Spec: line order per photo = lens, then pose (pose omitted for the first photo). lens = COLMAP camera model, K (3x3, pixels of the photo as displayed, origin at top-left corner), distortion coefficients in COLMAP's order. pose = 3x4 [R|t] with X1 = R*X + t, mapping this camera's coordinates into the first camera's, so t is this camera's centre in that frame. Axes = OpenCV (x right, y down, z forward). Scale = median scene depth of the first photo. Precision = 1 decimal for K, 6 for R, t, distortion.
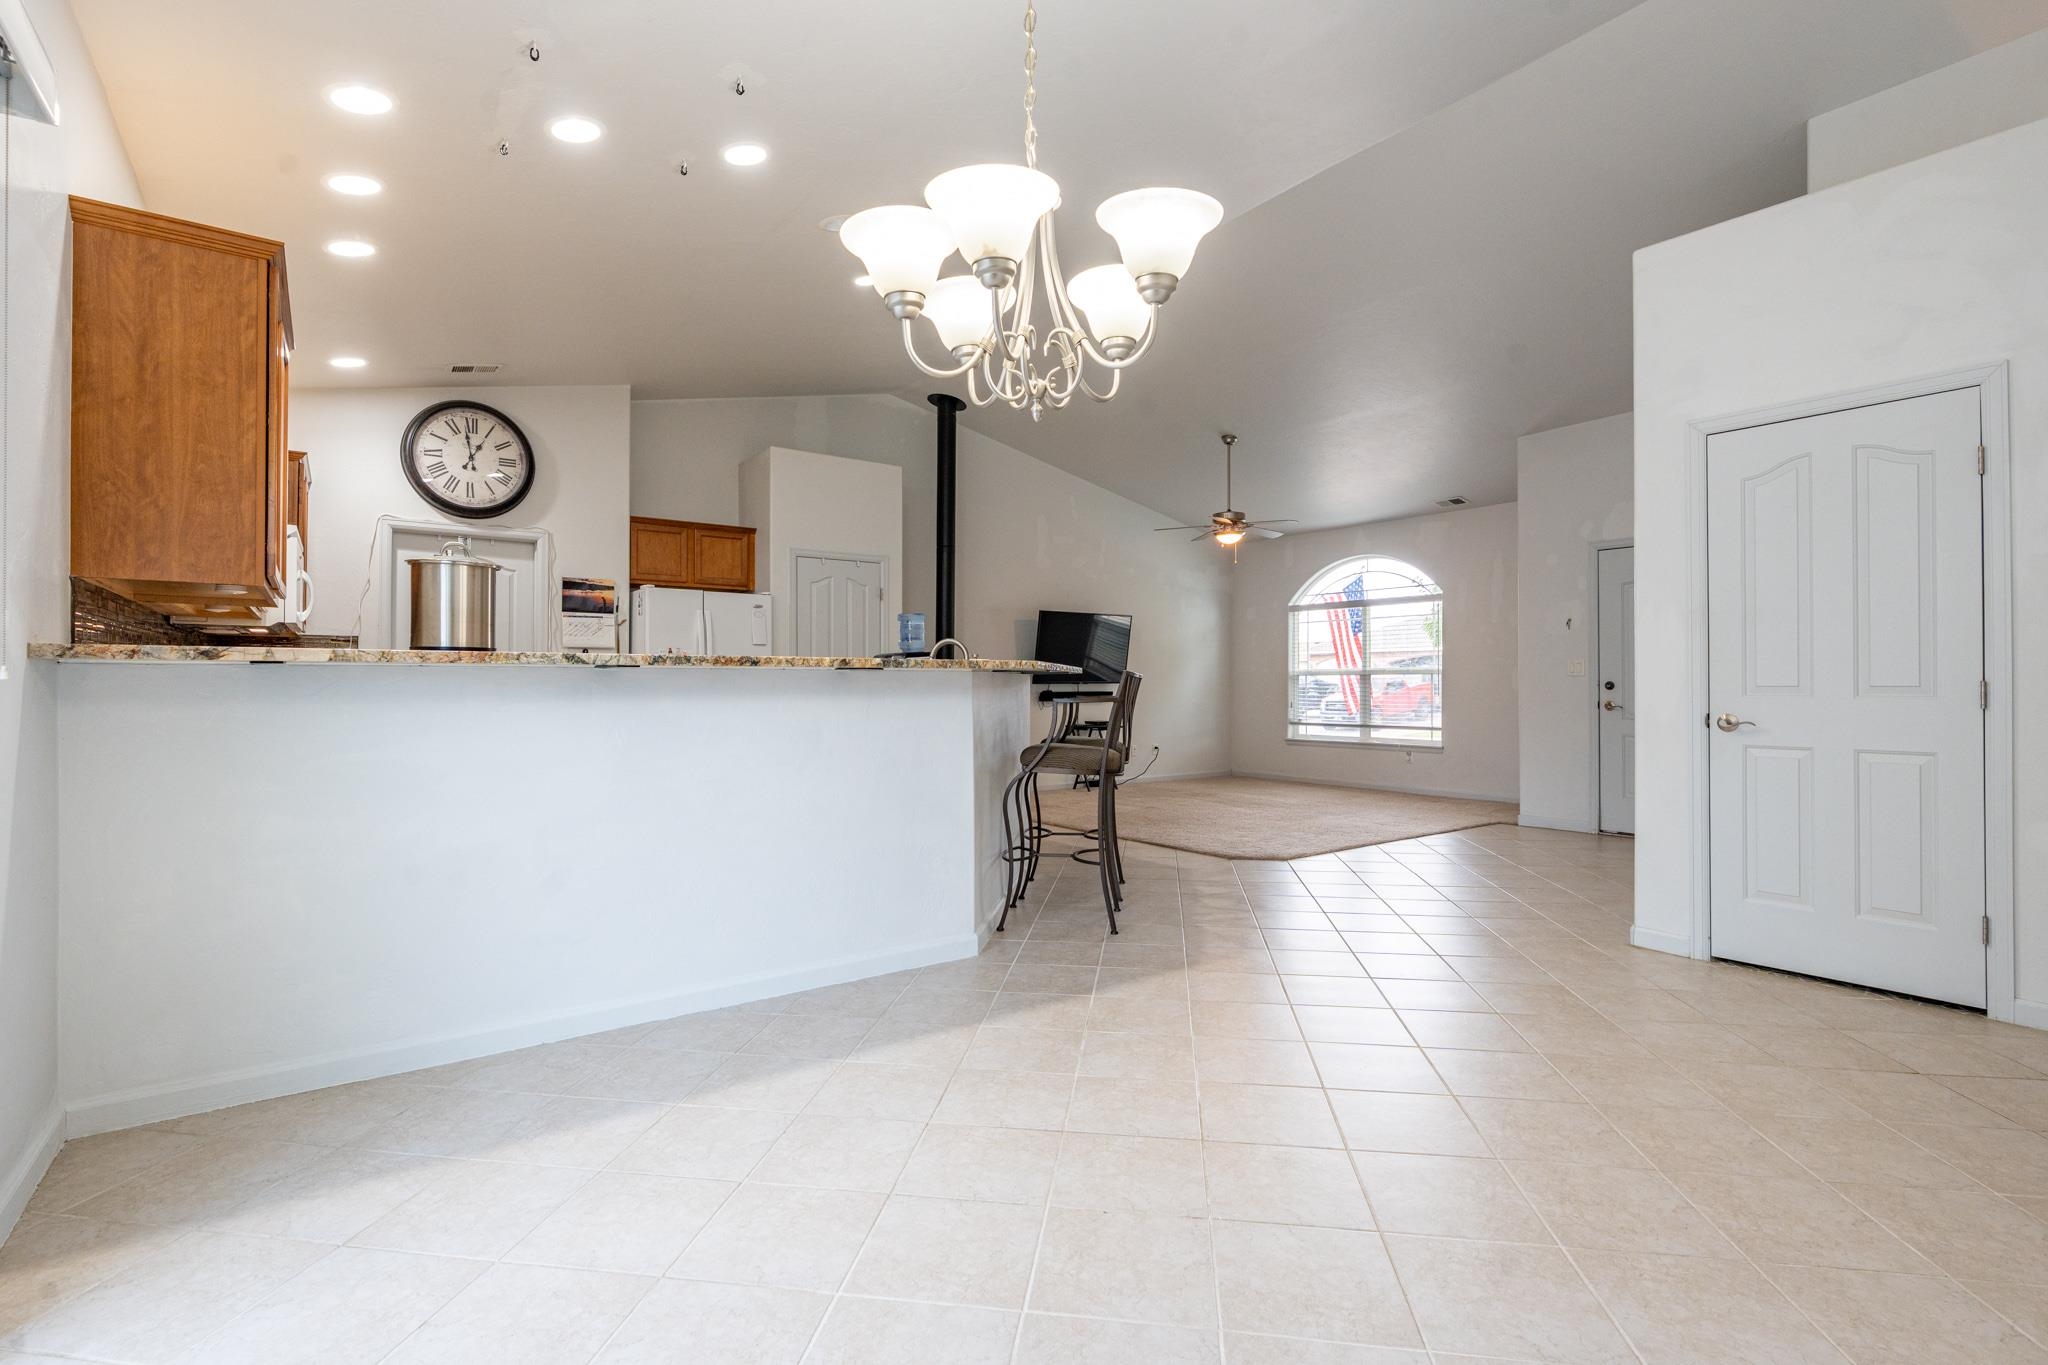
lens RADIAL K [[954.3, 0, 1023.7], [0, 954.3, 676.7], [0, 0, 1]] dist [-0.000316, 0.000892]
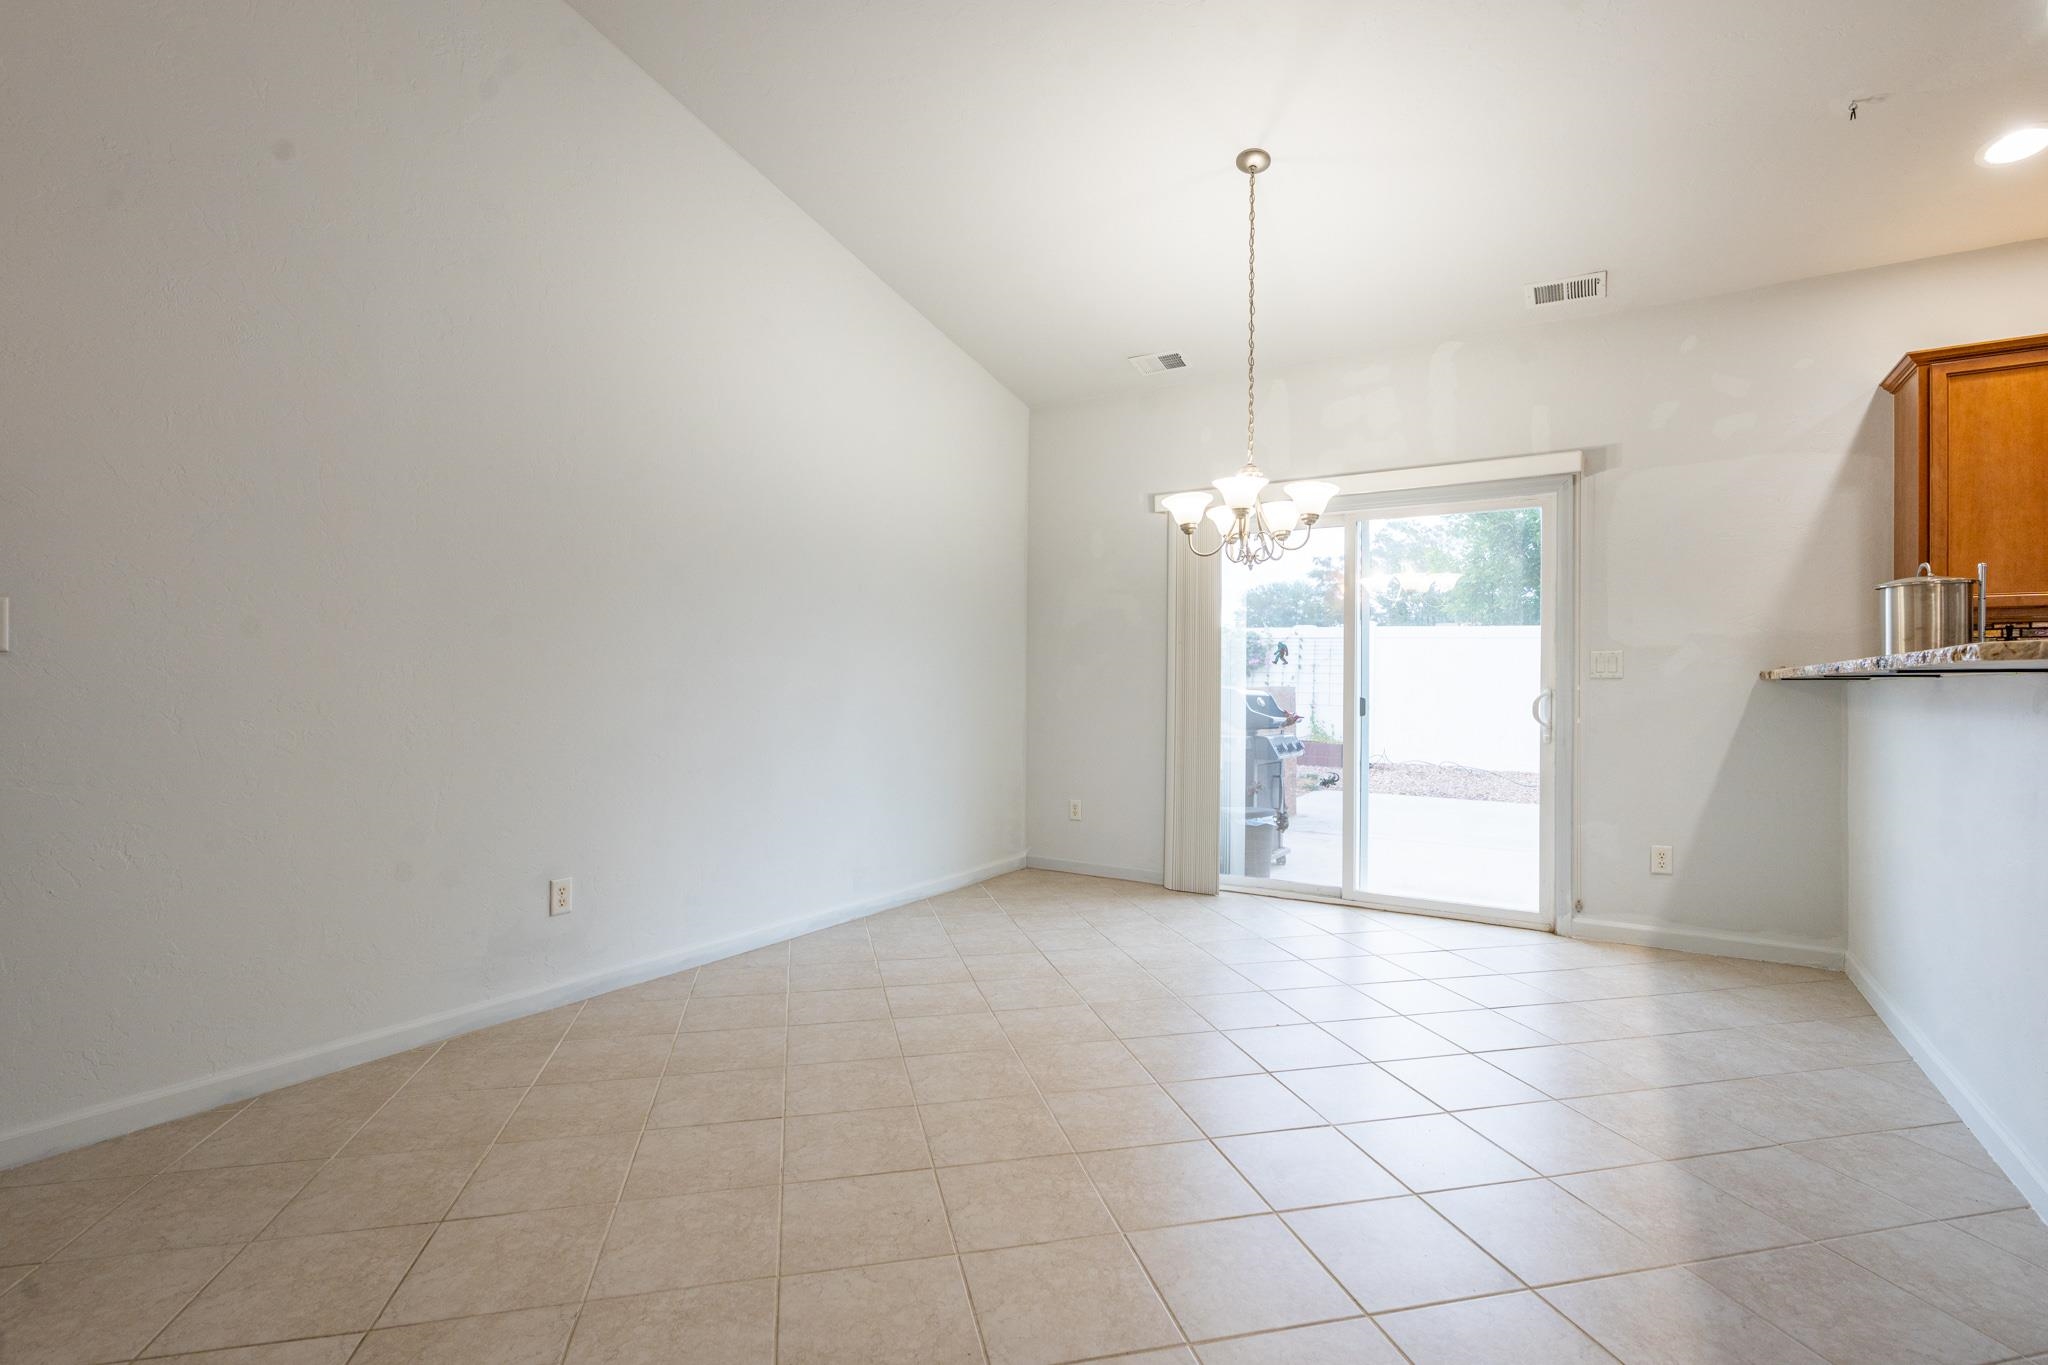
lens RADIAL K [[954.3, 0, 1021.8], [0, 954.3, 681.2], [0, 0, 1]] dist [-0.000316, 0.000892]
pose [[-0.932629, -0.009307, -0.360718, 0.462833], [-0.006197, 0.999933, -0.009779, 0.005662], [0.360785, -0.006885, -0.932624, 1.021517]]
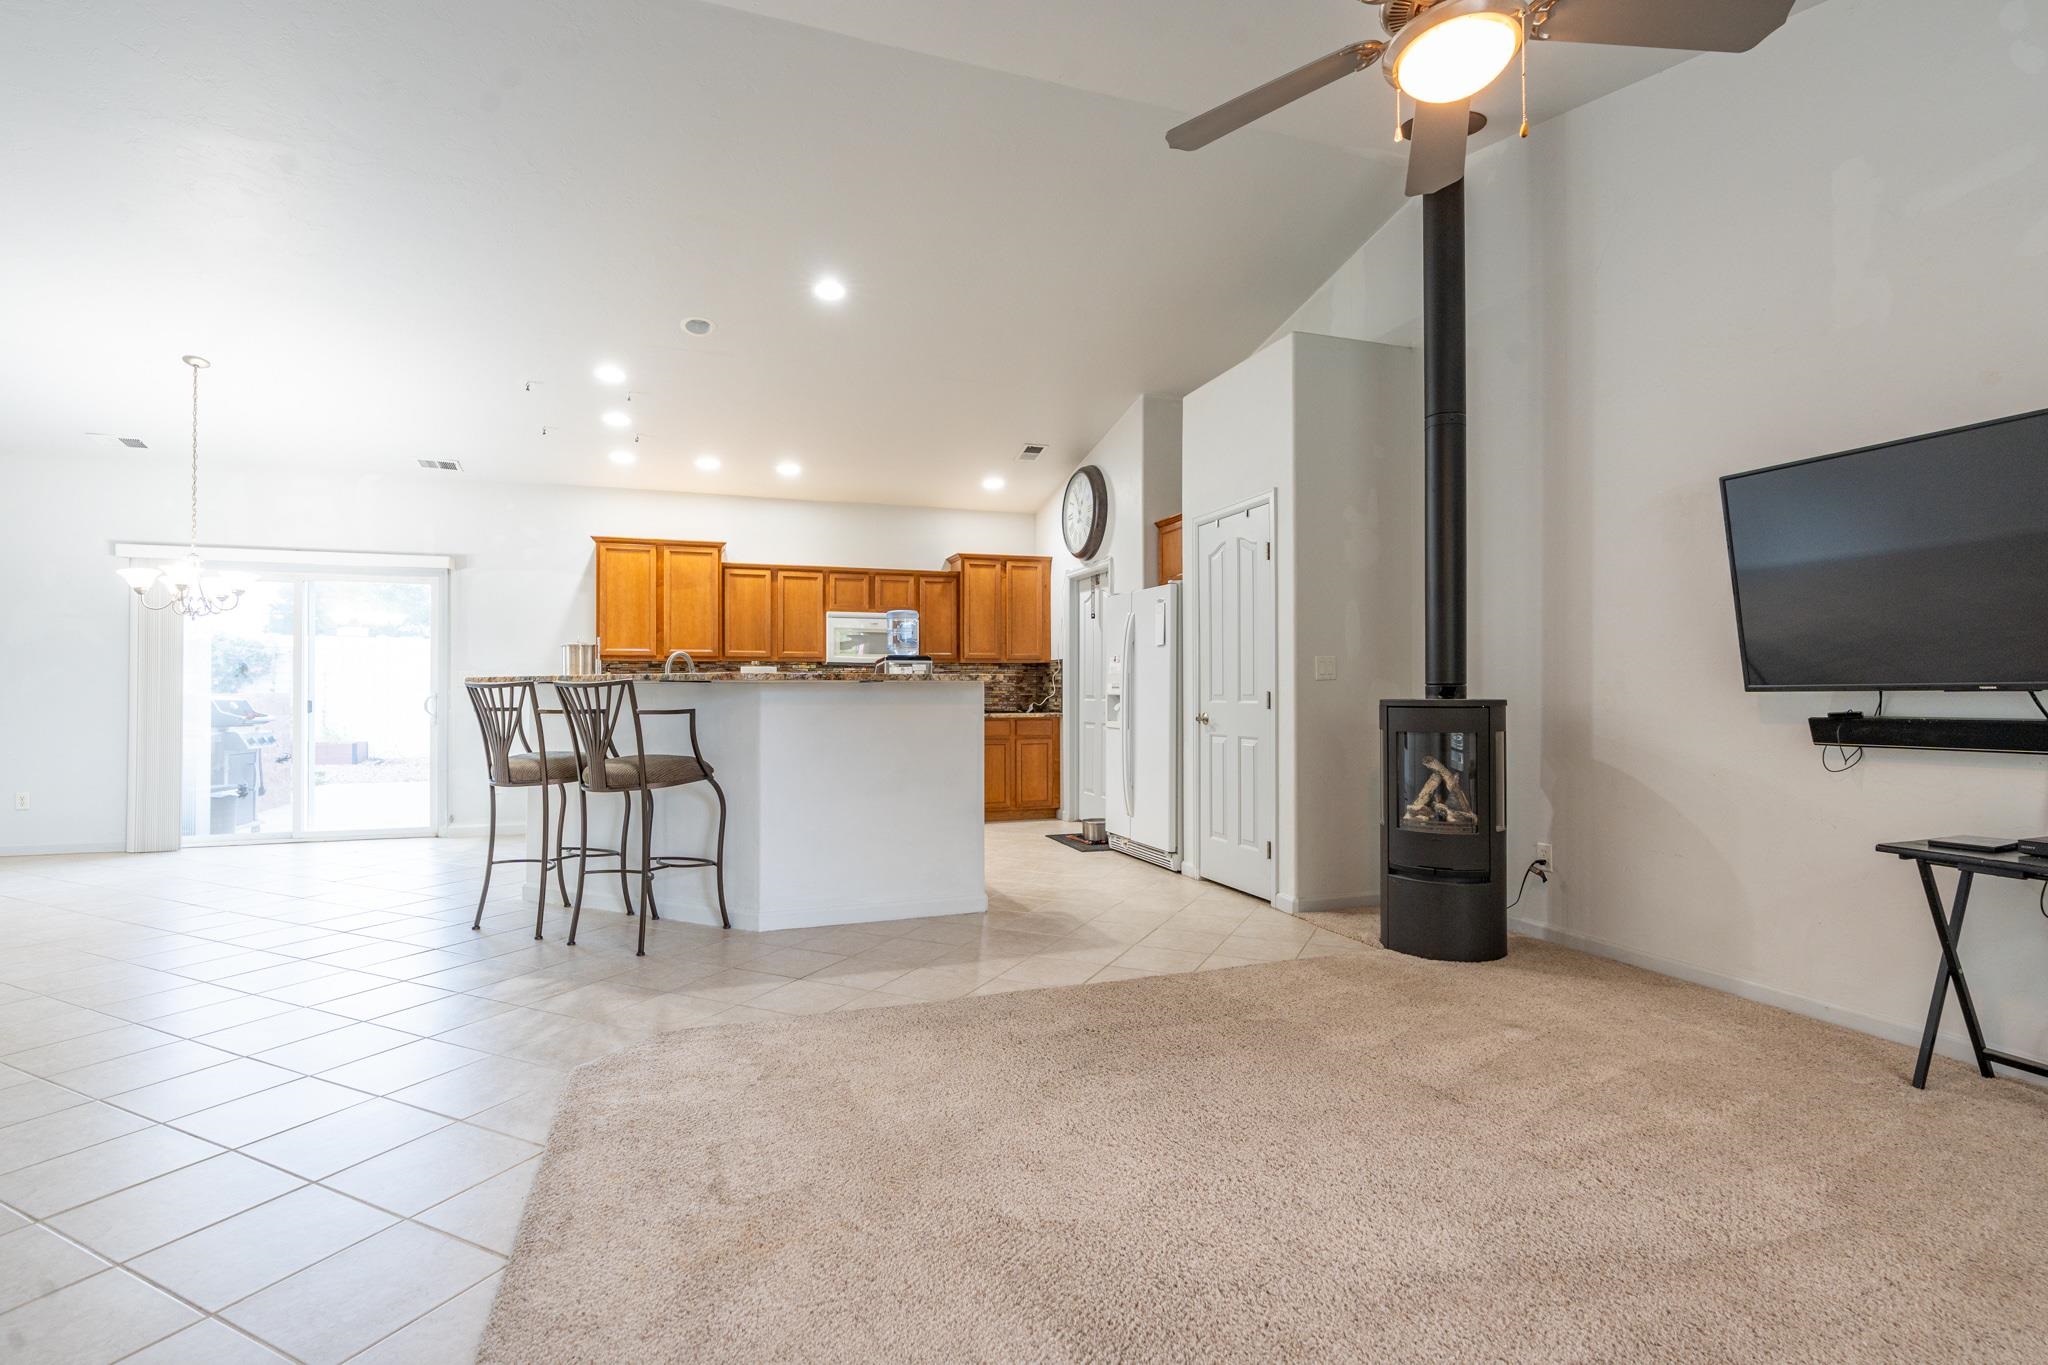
lens RADIAL K [[954.3, 0, 1031.1], [0, 954.3, 681.5], [0, 0, 1]] dist [-0.000316, 0.000892]
pose [[-0.308246, -0.010949, -0.951244, 0.809152], [0.007051, 0.999880, -0.013794, 0.009642], [0.951281, -0.010959, -0.308132, 1.697052]]
